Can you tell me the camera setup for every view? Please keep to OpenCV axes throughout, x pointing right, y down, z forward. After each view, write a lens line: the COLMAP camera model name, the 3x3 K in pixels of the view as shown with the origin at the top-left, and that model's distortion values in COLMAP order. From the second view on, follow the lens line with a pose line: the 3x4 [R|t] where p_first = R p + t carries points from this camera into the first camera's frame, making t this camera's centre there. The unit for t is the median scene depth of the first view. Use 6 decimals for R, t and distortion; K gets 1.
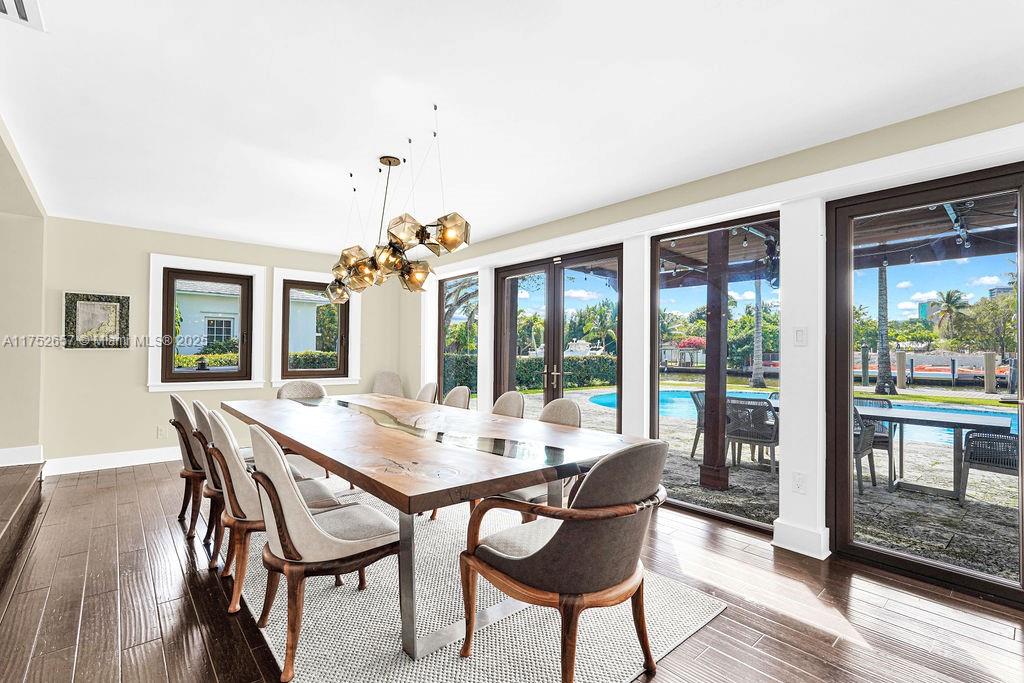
lens RADIAL K [[459.7, 0, 507.2], [0, 459.7, 346.4], [0, 0, 1]] dist [-0.013298, 0.005292]
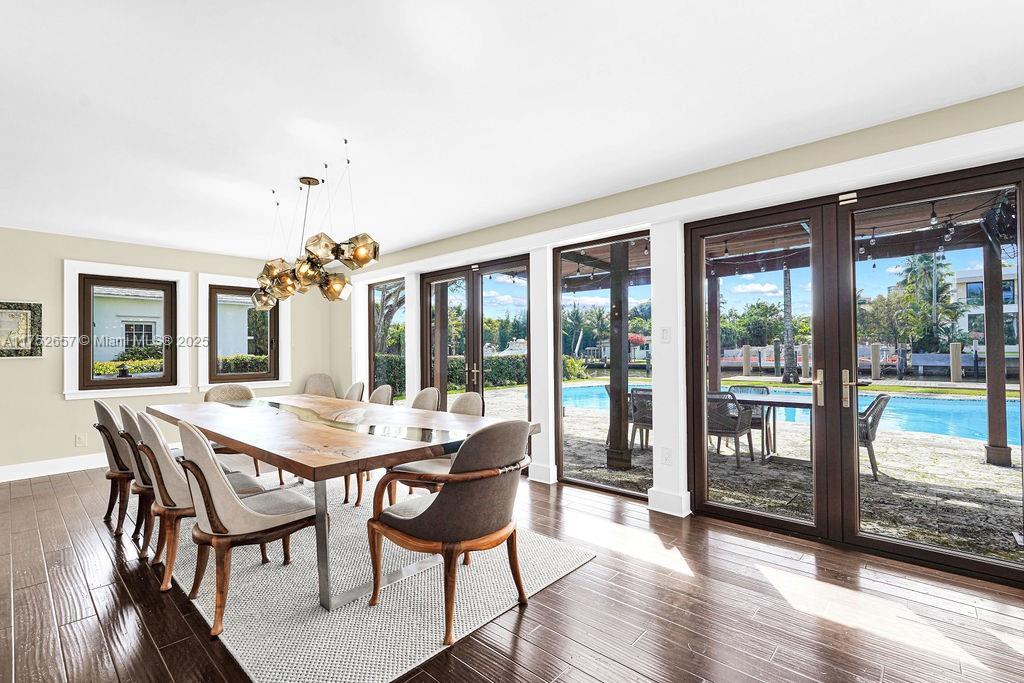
lens RADIAL K [[459.7, 0, 507.8], [0, 459.7, 346.3], [0, 0, 1]] dist [-0.013298, 0.005292]
pose [[0.992656, -0.018205, 0.119595, 0.068232], [0.018014, 0.999834, 0.002682, -0.002173], [-0.119624, -0.000508, 0.992819, -0.129694]]
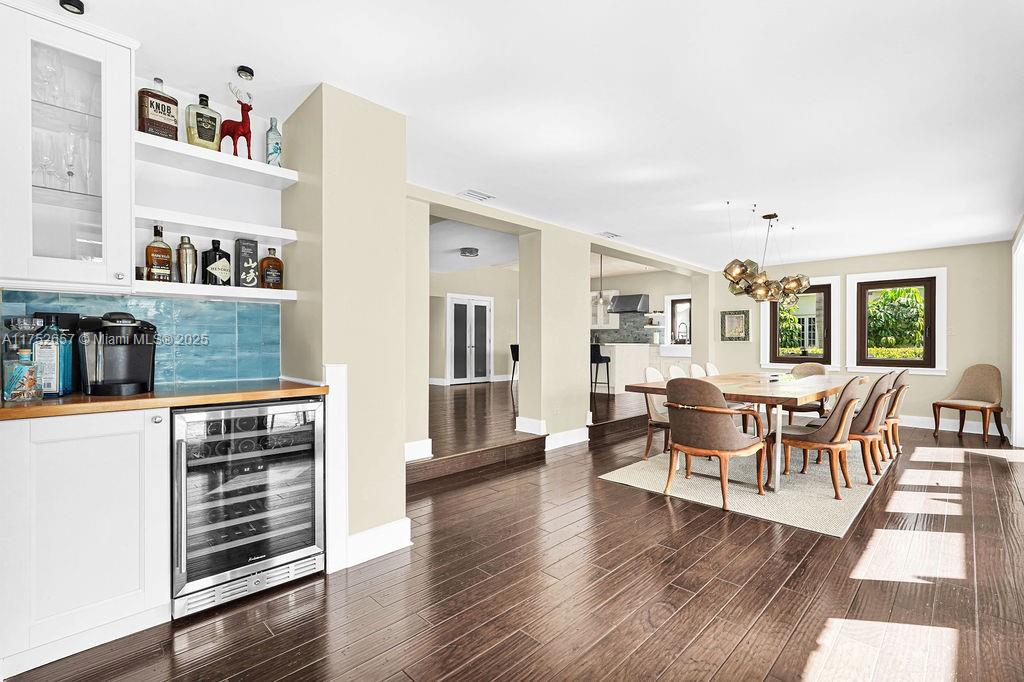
lens RADIAL K [[459.7, 0, 507.0], [0, 459.7, 345.1], [0, 0, 1]] dist [-0.013298, 0.005292]
pose [[0.096783, -0.004620, -0.995295, 1.032232], [0.008102, 0.999960, -0.003854, 0.025887], [0.995272, -0.007691, 0.096817, -0.063882]]
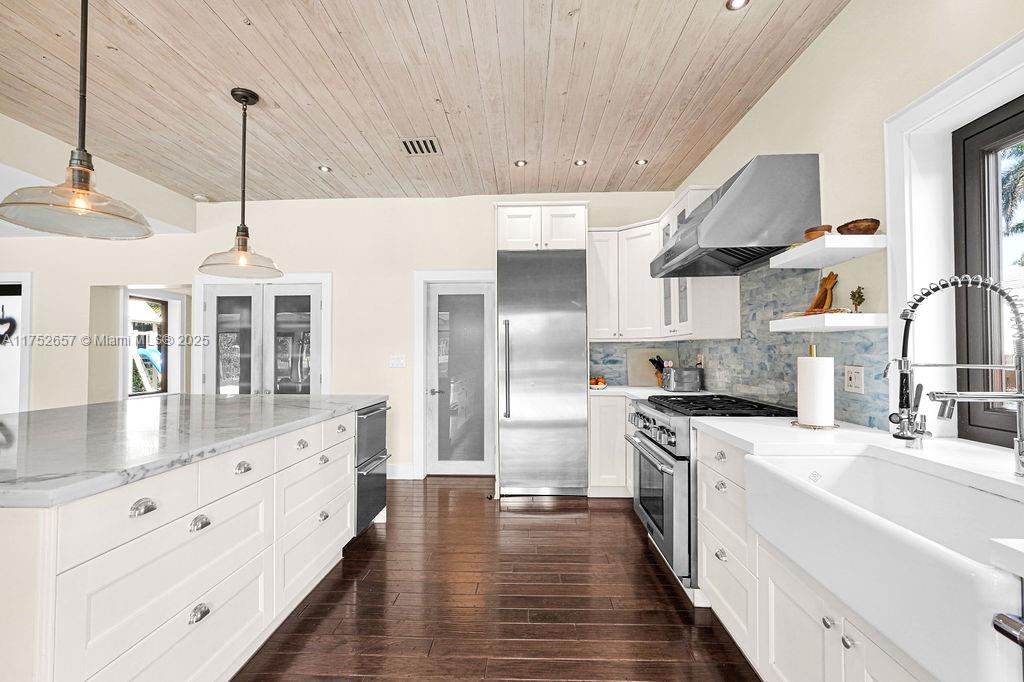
lens RADIAL K [[459.7, 0, 513.2], [0, 459.7, 356.4], [0, 0, 1]] dist [-0.013298, 0.005292]
pose [[-0.656694, 0.003300, -0.754150, -1.710933], [0.006792, 0.999976, -0.001538, -0.079596], [0.754127, -0.006132, -0.656700, 1.537749]]
